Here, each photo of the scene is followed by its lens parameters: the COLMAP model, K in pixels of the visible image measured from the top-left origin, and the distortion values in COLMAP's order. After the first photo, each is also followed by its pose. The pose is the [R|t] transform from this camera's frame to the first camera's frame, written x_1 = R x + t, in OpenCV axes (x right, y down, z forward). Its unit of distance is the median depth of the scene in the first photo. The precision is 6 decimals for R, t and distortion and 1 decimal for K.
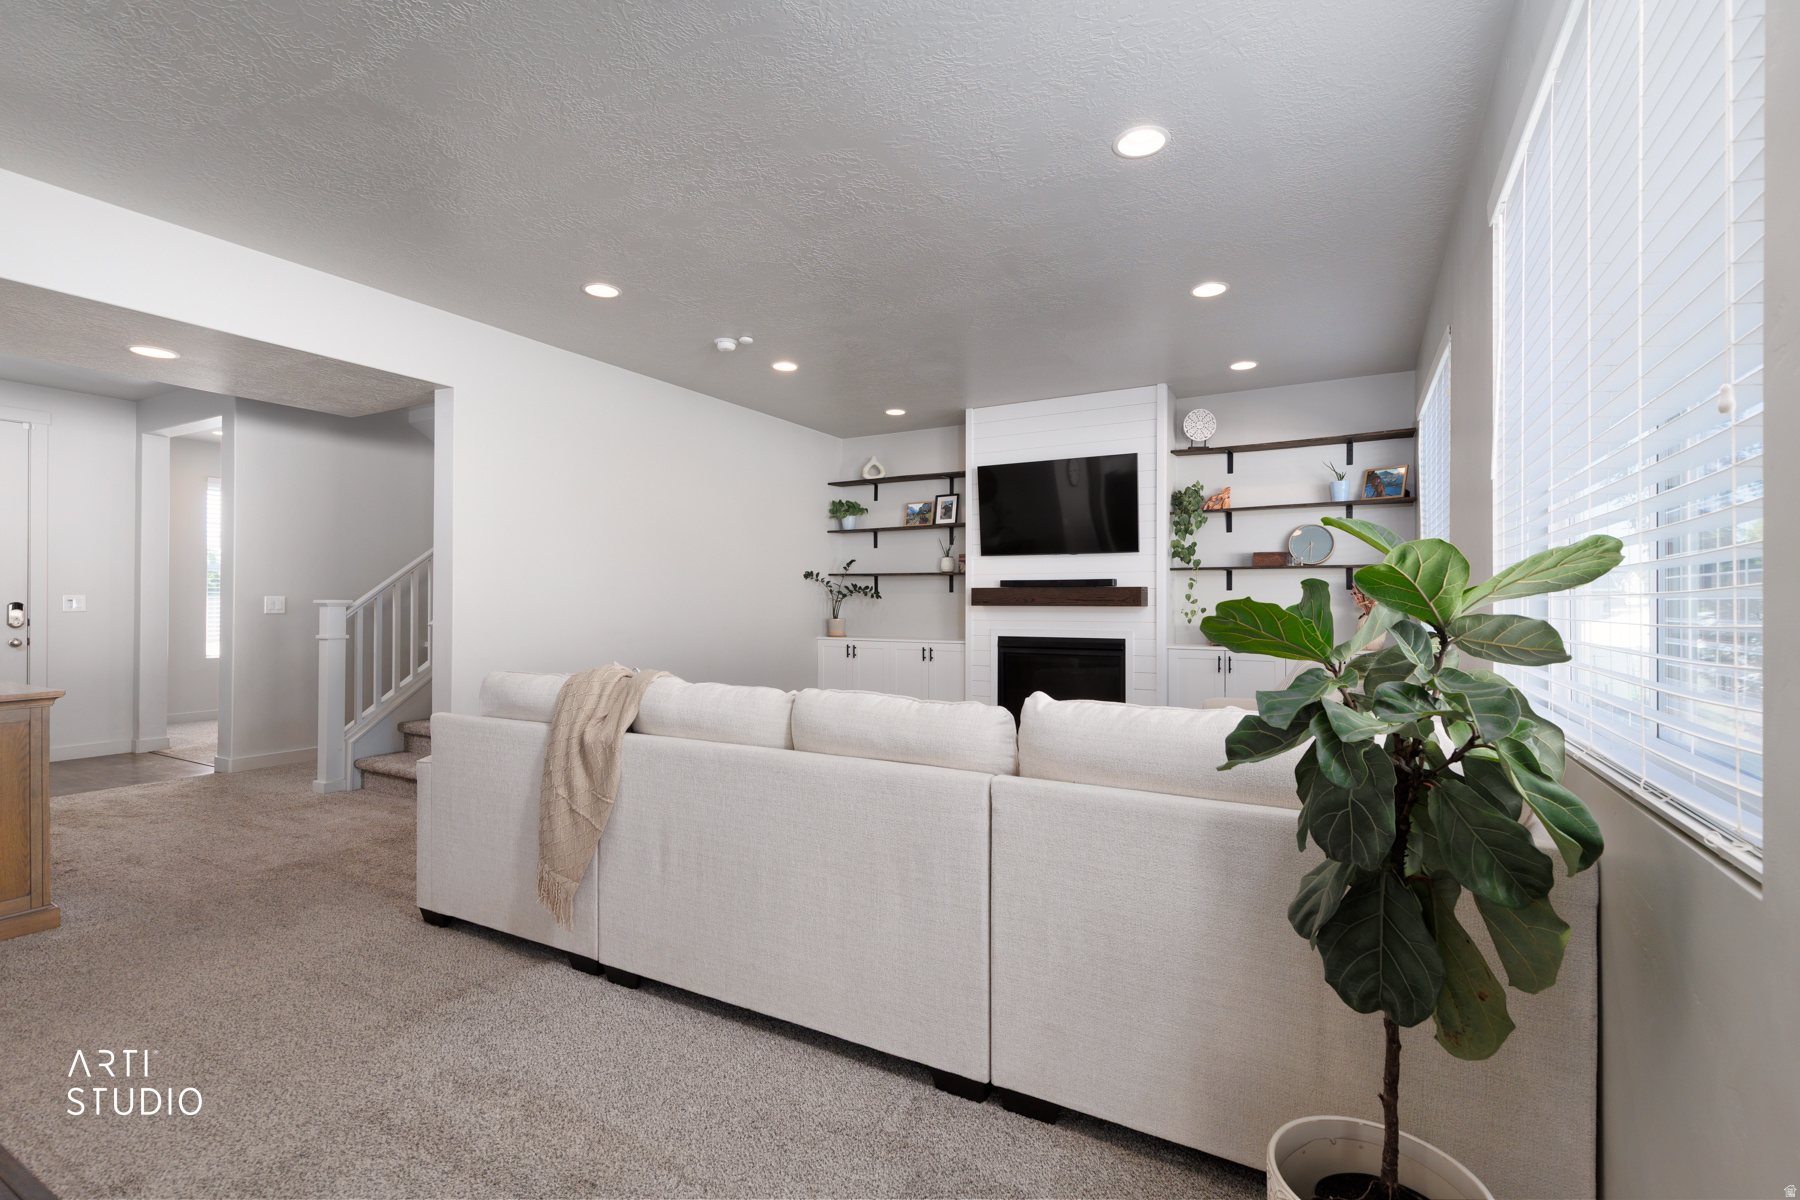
lens RADIAL K [[802.7, 0, 904.9], [0, 802.7, 596.9], [0, 0, 1]] dist [0.011680, -0.001888]
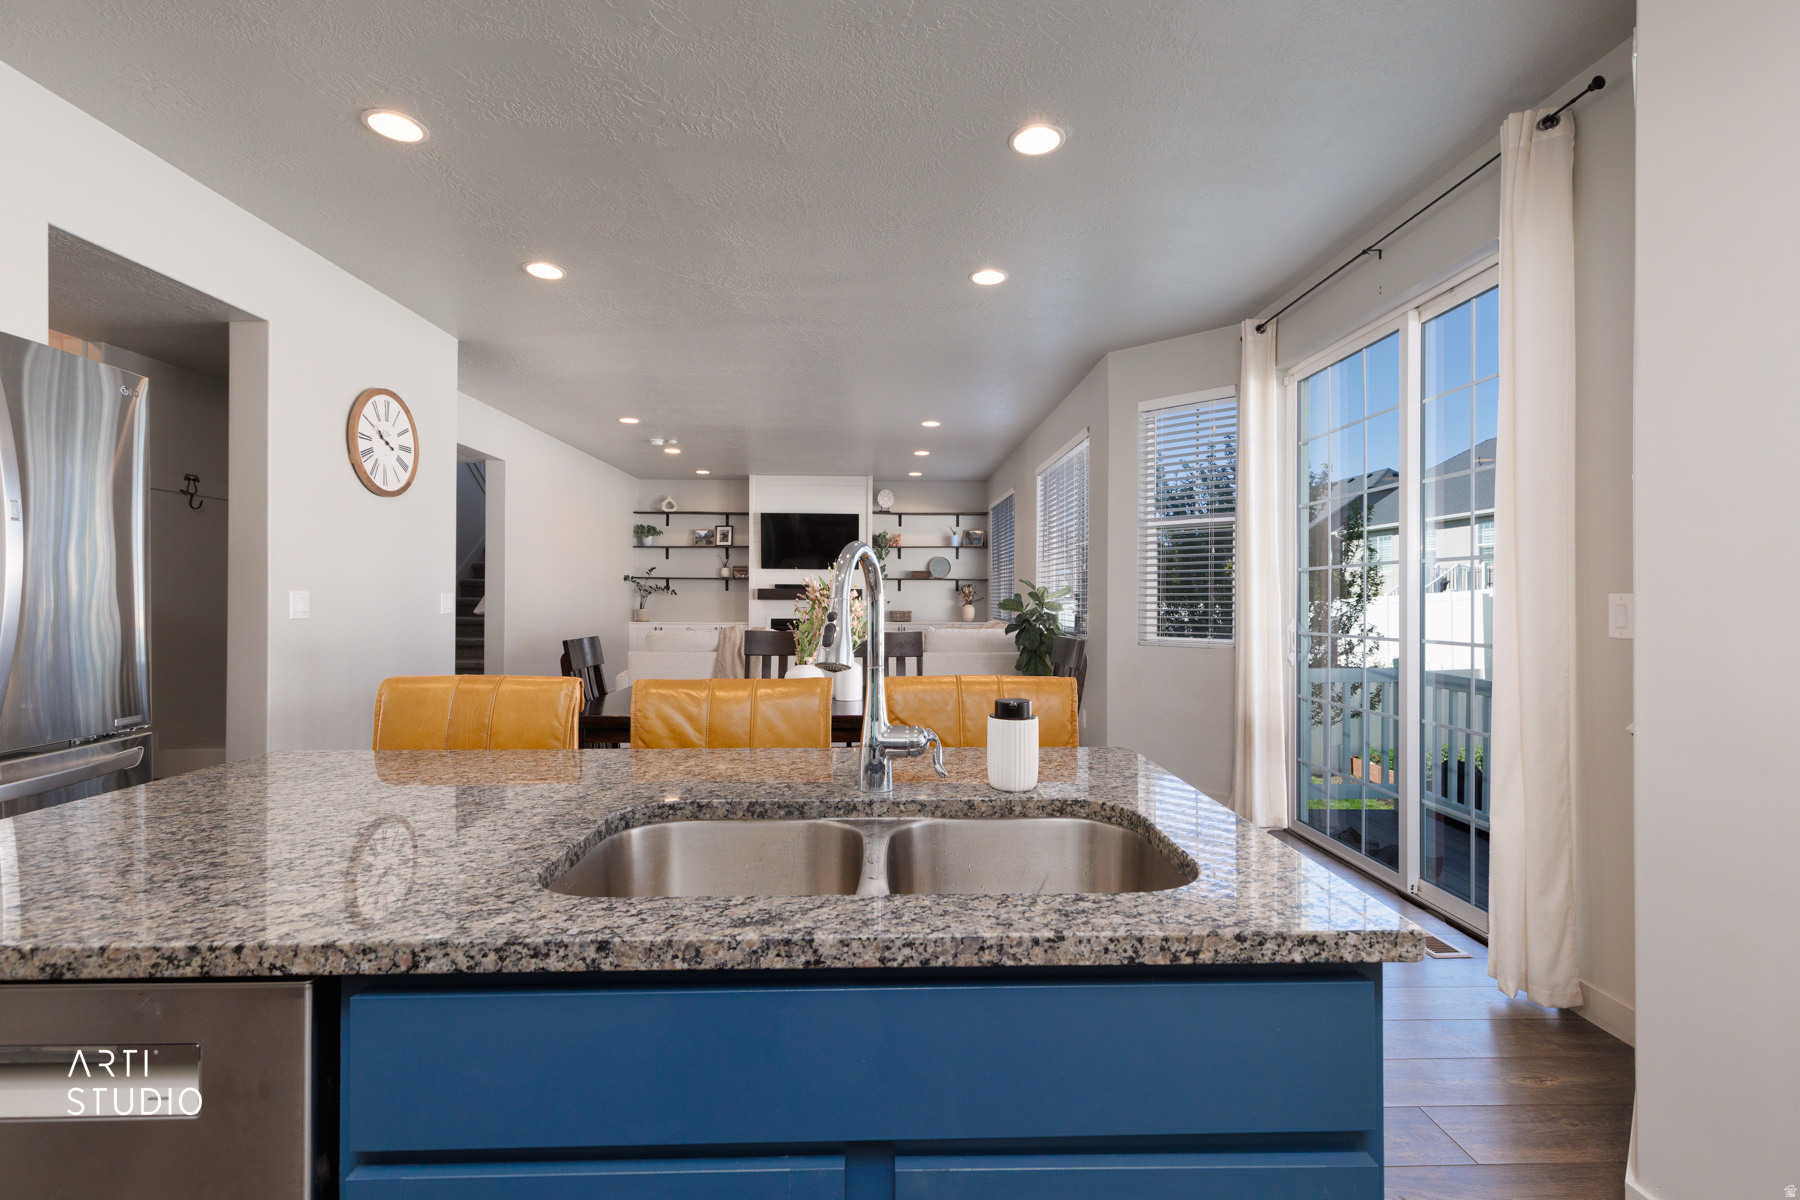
lens RADIAL K [[802.7, 0, 902.6], [0, 802.7, 587.6], [0, 0, 1]] dist [0.011680, -0.001888]
pose [[0.857747, 0.007619, 0.514015, -0.467631], [-0.005126, 0.999967, -0.006268, -0.004278], [-0.514046, 0.002742, 0.857758, -0.497529]]
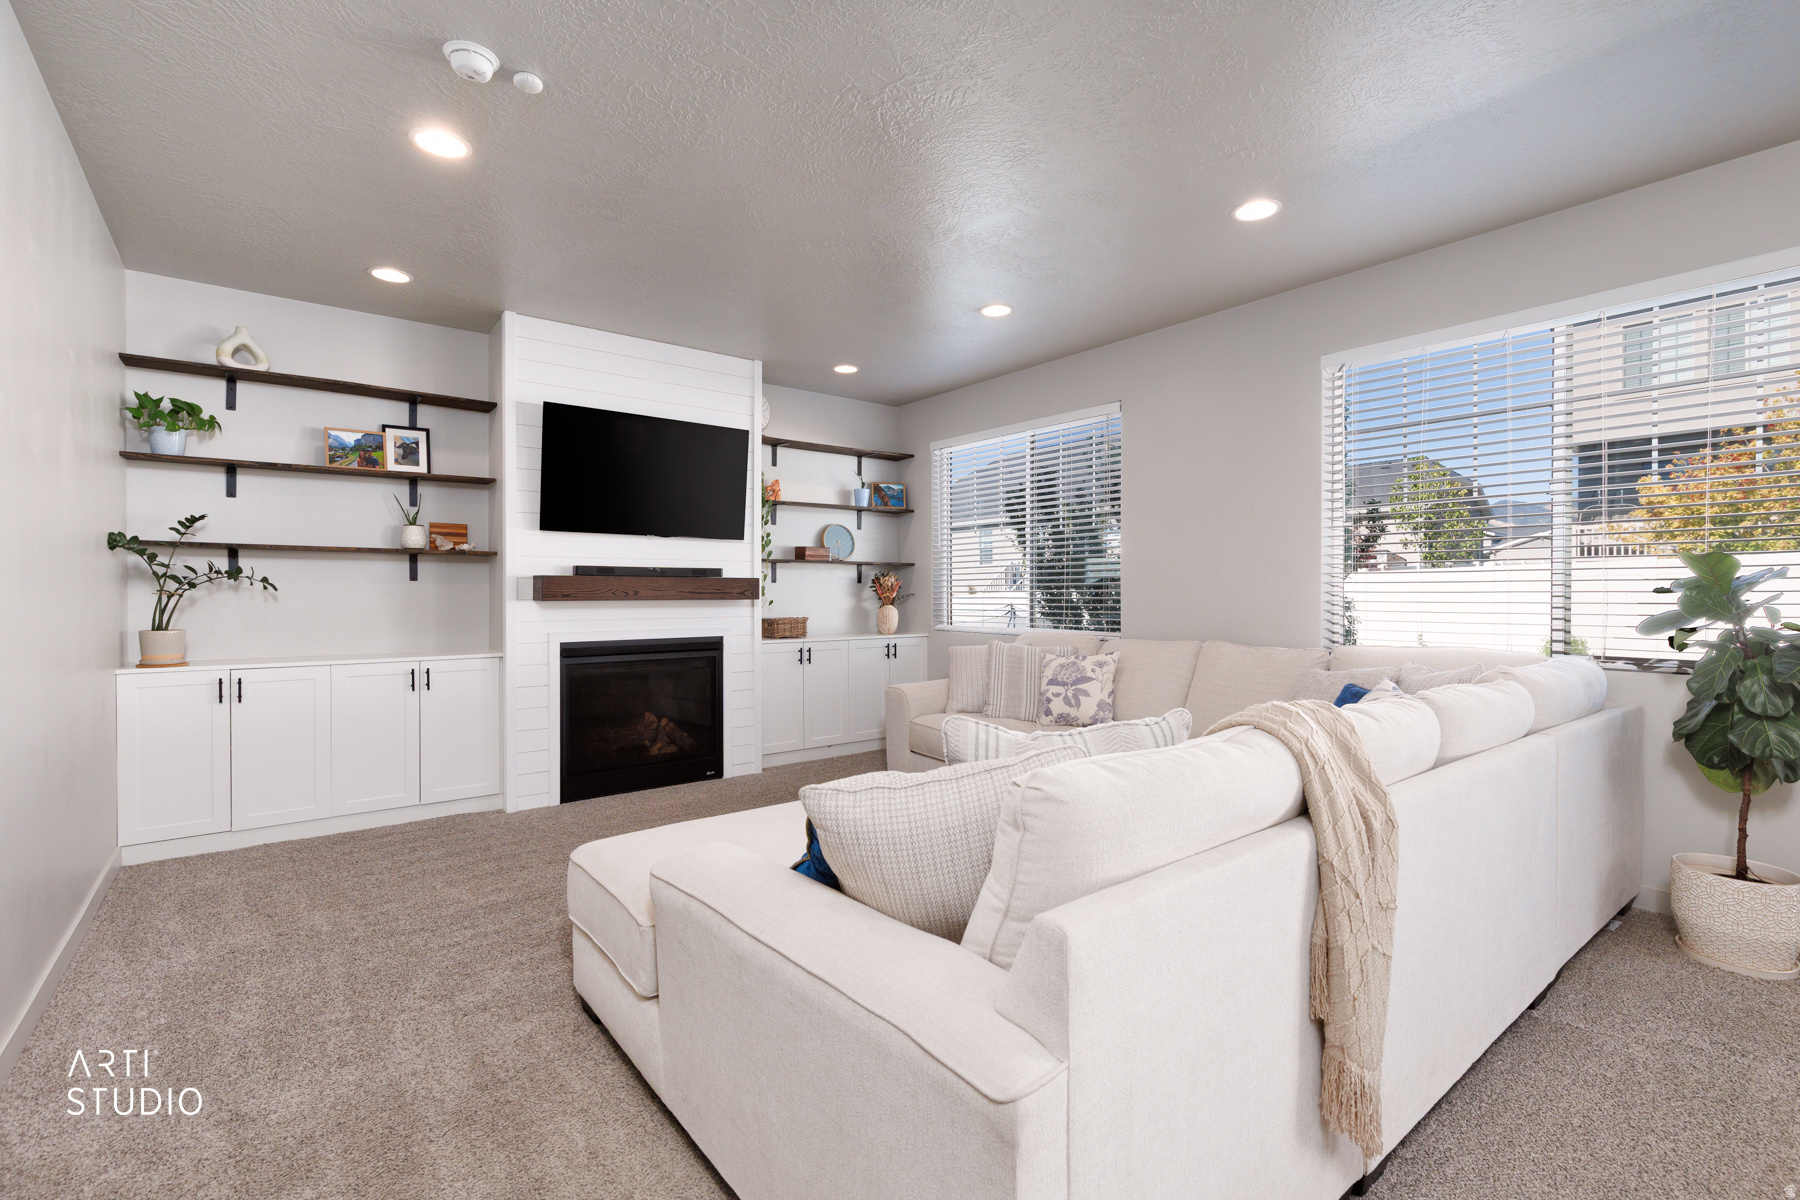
lens RADIAL K [[802.7, 0, 902.4], [0, 802.7, 602.2], [0, 0, 1]] dist [0.011680, -0.001888]
pose [[0.382955, -0.012792, 0.923678, -0.418876], [-0.002785, 0.999884, 0.015003, 0.000468], [-0.923763, -0.008318, 0.382875, 0.423468]]
